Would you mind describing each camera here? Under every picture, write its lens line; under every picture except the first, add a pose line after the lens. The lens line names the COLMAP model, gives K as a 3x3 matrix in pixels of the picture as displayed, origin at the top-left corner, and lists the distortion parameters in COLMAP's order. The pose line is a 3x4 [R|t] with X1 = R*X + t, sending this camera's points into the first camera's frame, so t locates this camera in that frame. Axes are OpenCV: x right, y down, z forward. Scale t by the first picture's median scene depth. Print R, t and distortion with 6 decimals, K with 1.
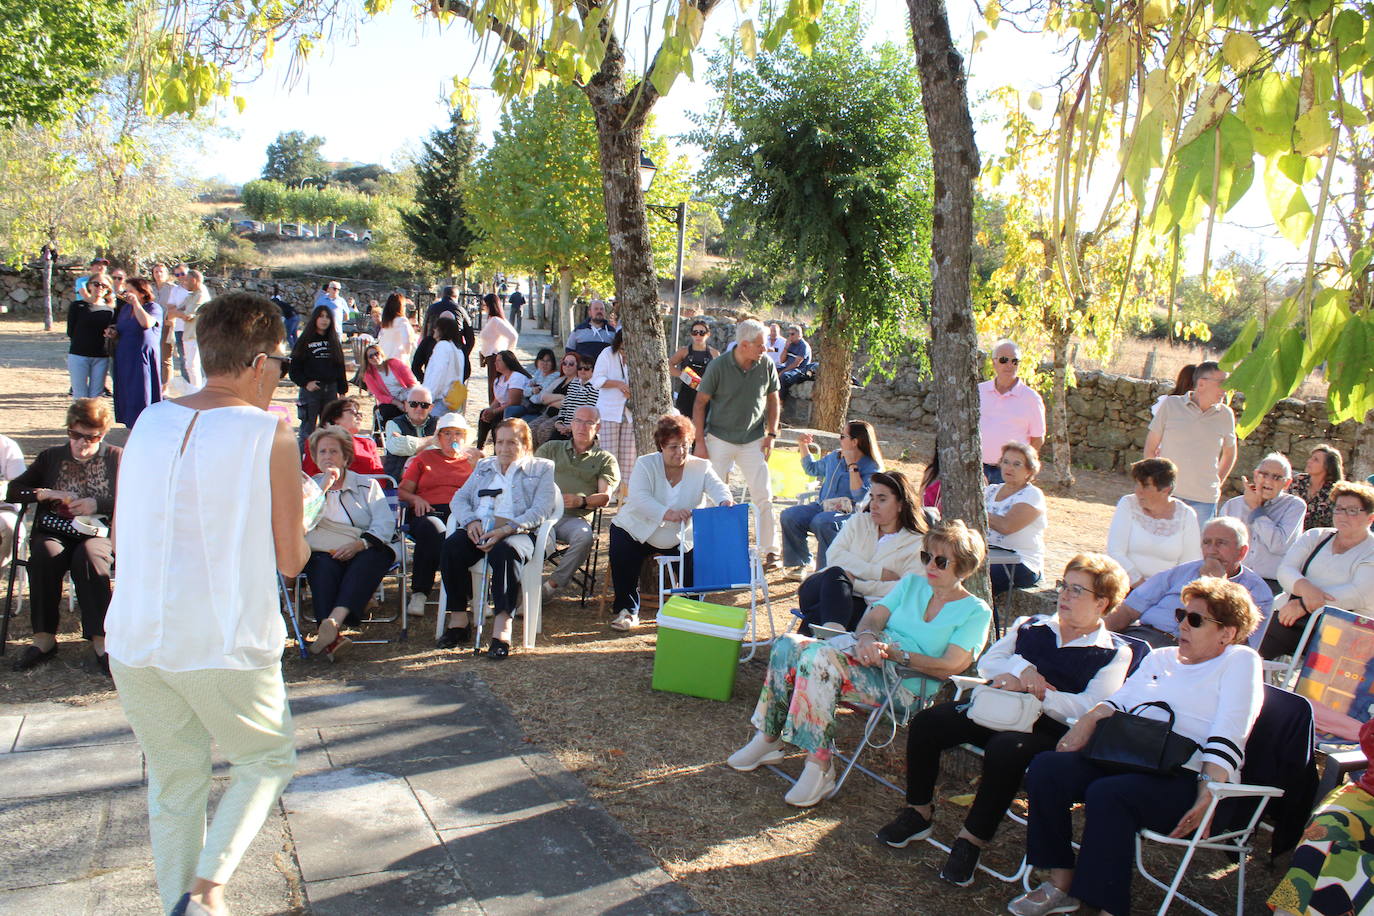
lens RADIAL K [[1152.9, 0, 679.8], [0, 1152.9, 461.8], [0, 0, 1]] dist [-0.167441, 0.143603]
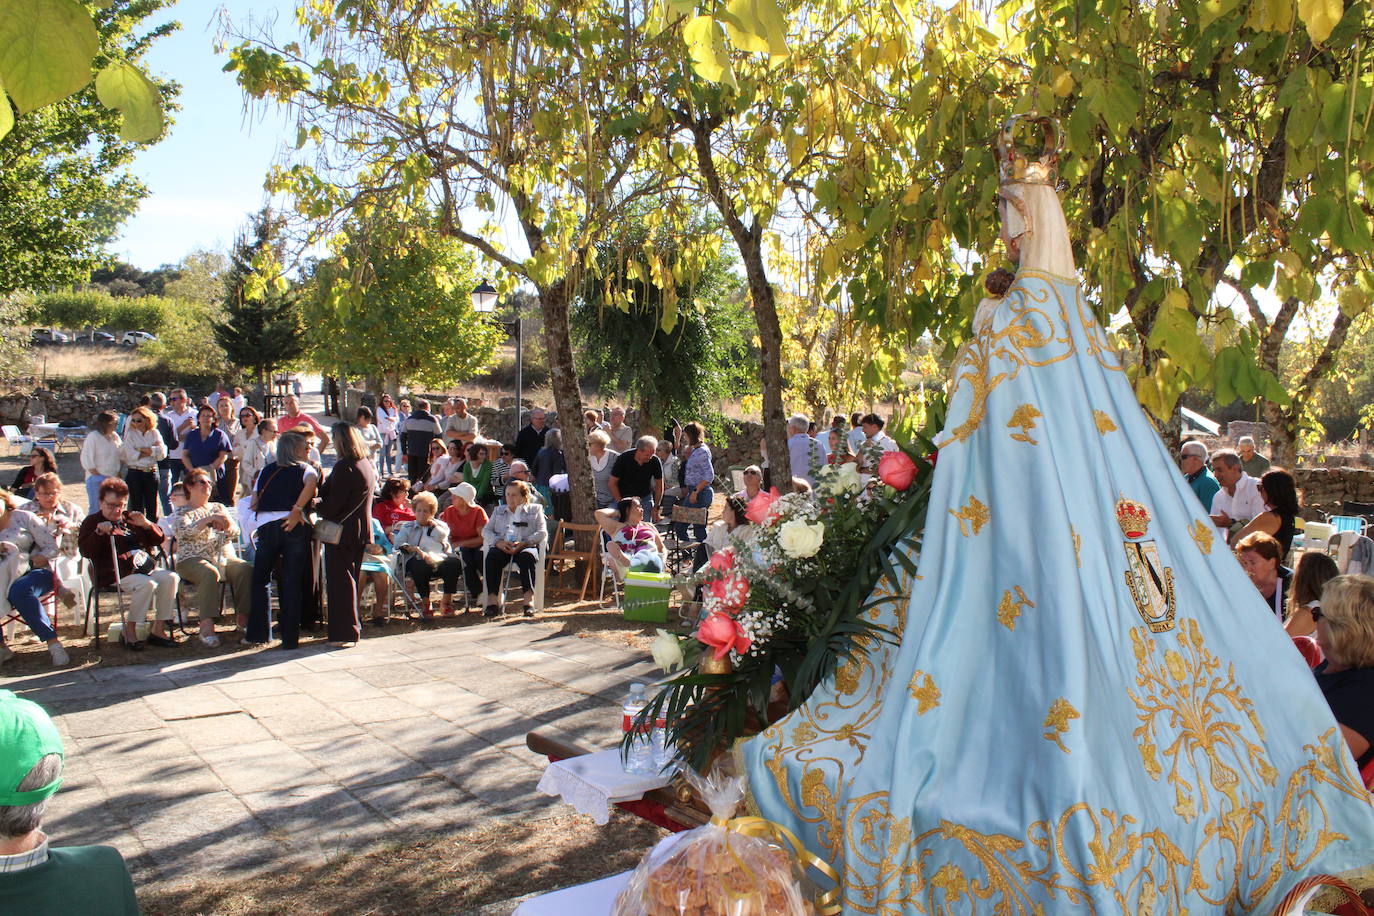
lens RADIAL K [[1136.1, 0, 687.0], [0, 1136.1, 458.0], [0, 0, 1]] dist [-0.156471, 0.010039]
pose [[0.976352, -0.058875, 0.208014, -0.101977], [0.073826, 0.995160, -0.064850, 0.022985], [-0.203189, 0.078673, 0.975974, -0.284247]]
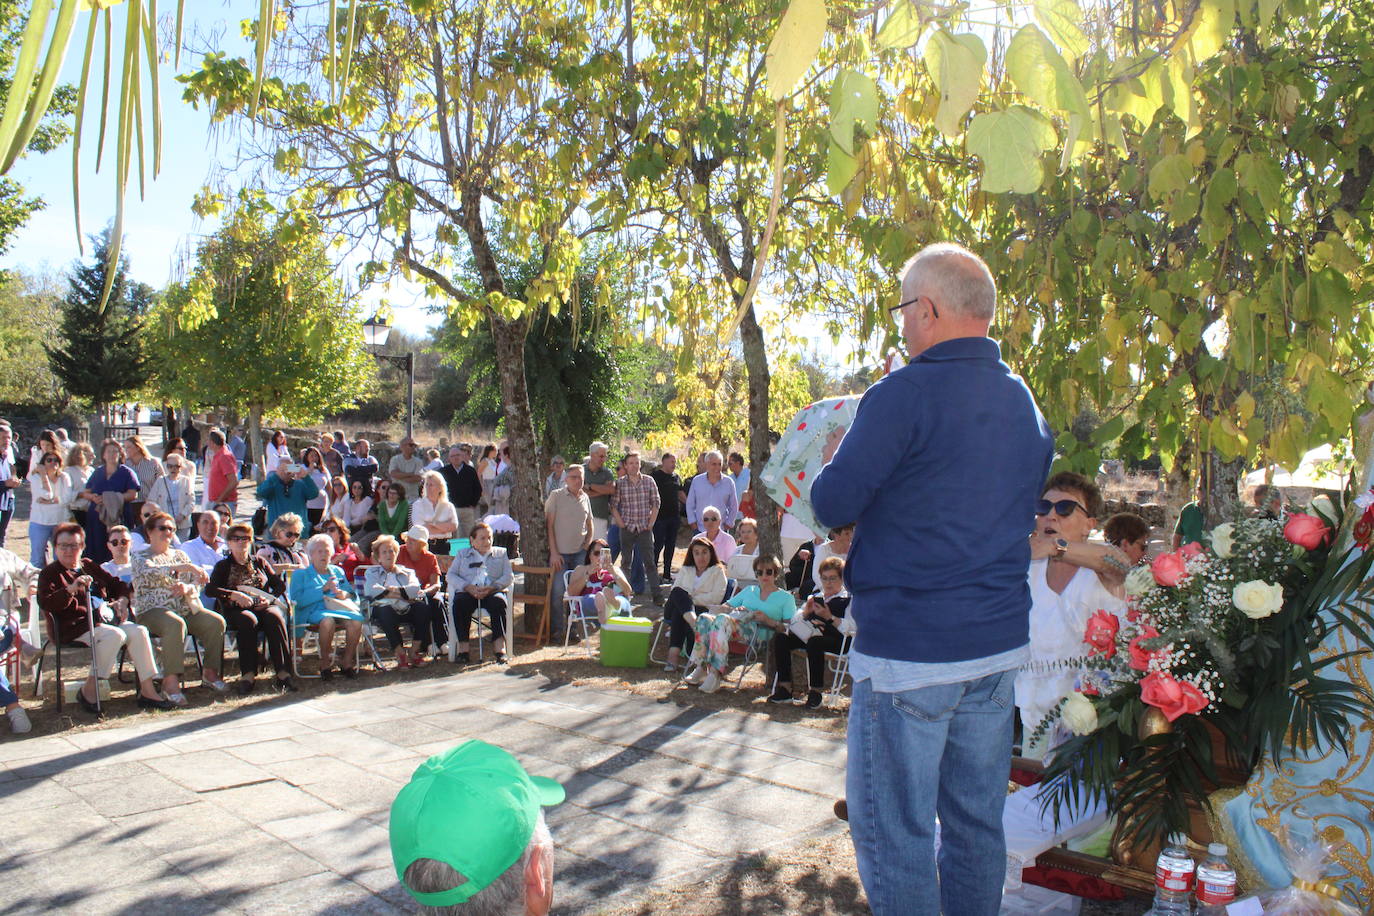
lens RADIAL K [[1140.1, 0, 683.3], [0, 1140.1, 468.5], [0, 0, 1]] dist [-0.168279, 0.152443]
pose [[0.937458, -0.050371, 0.344434, -0.177847], [0.081135, 0.993841, -0.075486, 0.012592], [-0.338510, 0.098711, 0.935771, -0.257831]]
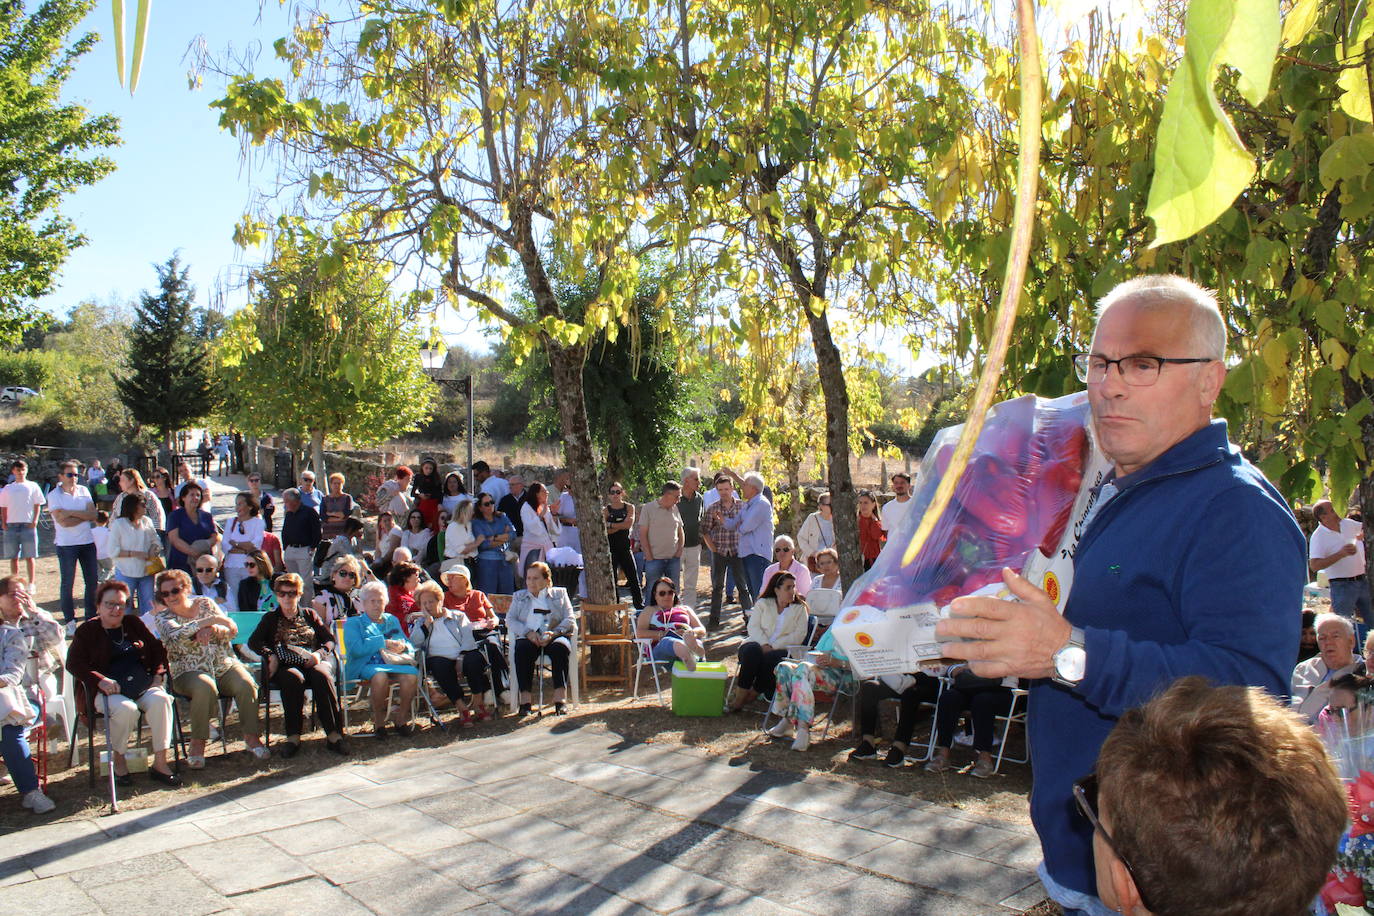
lens RADIAL K [[1140.1, 0, 683.3], [0, 1140.1, 468.5], [0, 0, 1]] dist [-0.168279, 0.152443]
pose [[0.953959, -0.074087, 0.290644, -0.164774], [0.103836, 0.990668, -0.088284, -0.003908], [-0.281391, 0.114399, 0.952750, -0.214597]]
